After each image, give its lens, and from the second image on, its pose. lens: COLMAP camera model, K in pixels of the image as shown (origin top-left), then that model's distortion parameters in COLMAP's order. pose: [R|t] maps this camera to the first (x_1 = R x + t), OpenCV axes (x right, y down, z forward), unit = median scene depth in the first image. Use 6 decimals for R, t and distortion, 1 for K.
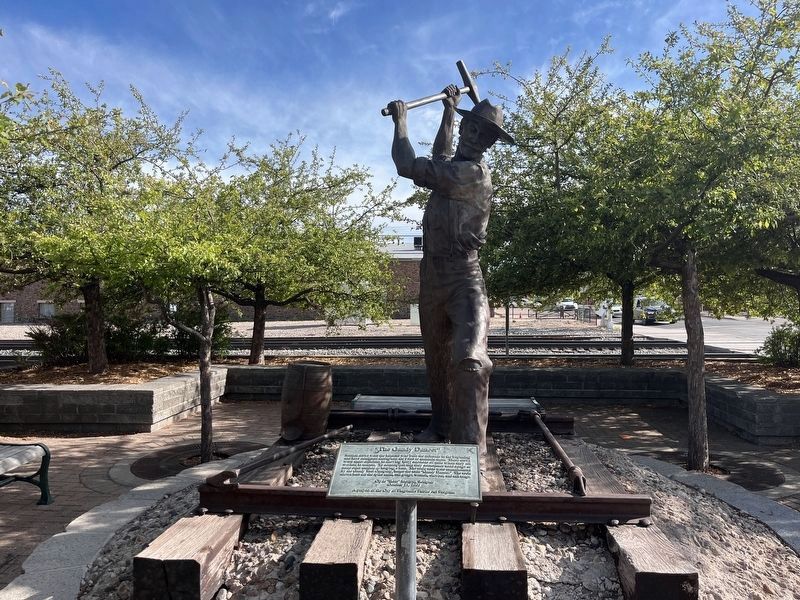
lens RADIAL K [[614.4, 0, 399.1], [0, 614.4, 297.9], [0, 0, 1]] dist [0.036909, -0.068879]
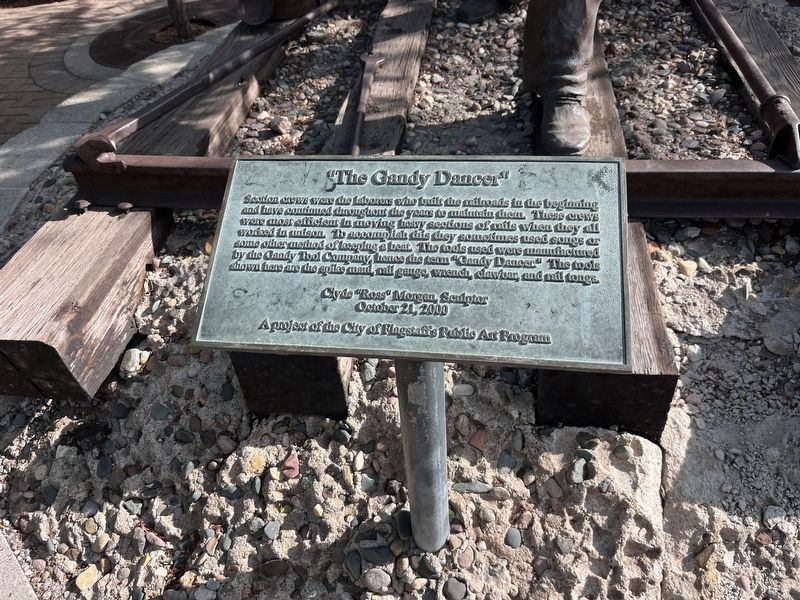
lens RADIAL K [[614.4, 0, 407.4], [0, 614.4, 303.1], [0, 0, 1]] dist [0.036909, -0.068879]
pose [[0.996419, -0.016532, -0.082921, 0.028835], [0.068138, 0.737676, 0.671708, 0.048124], [0.050064, -0.674952, 0.736161, 0.536078]]
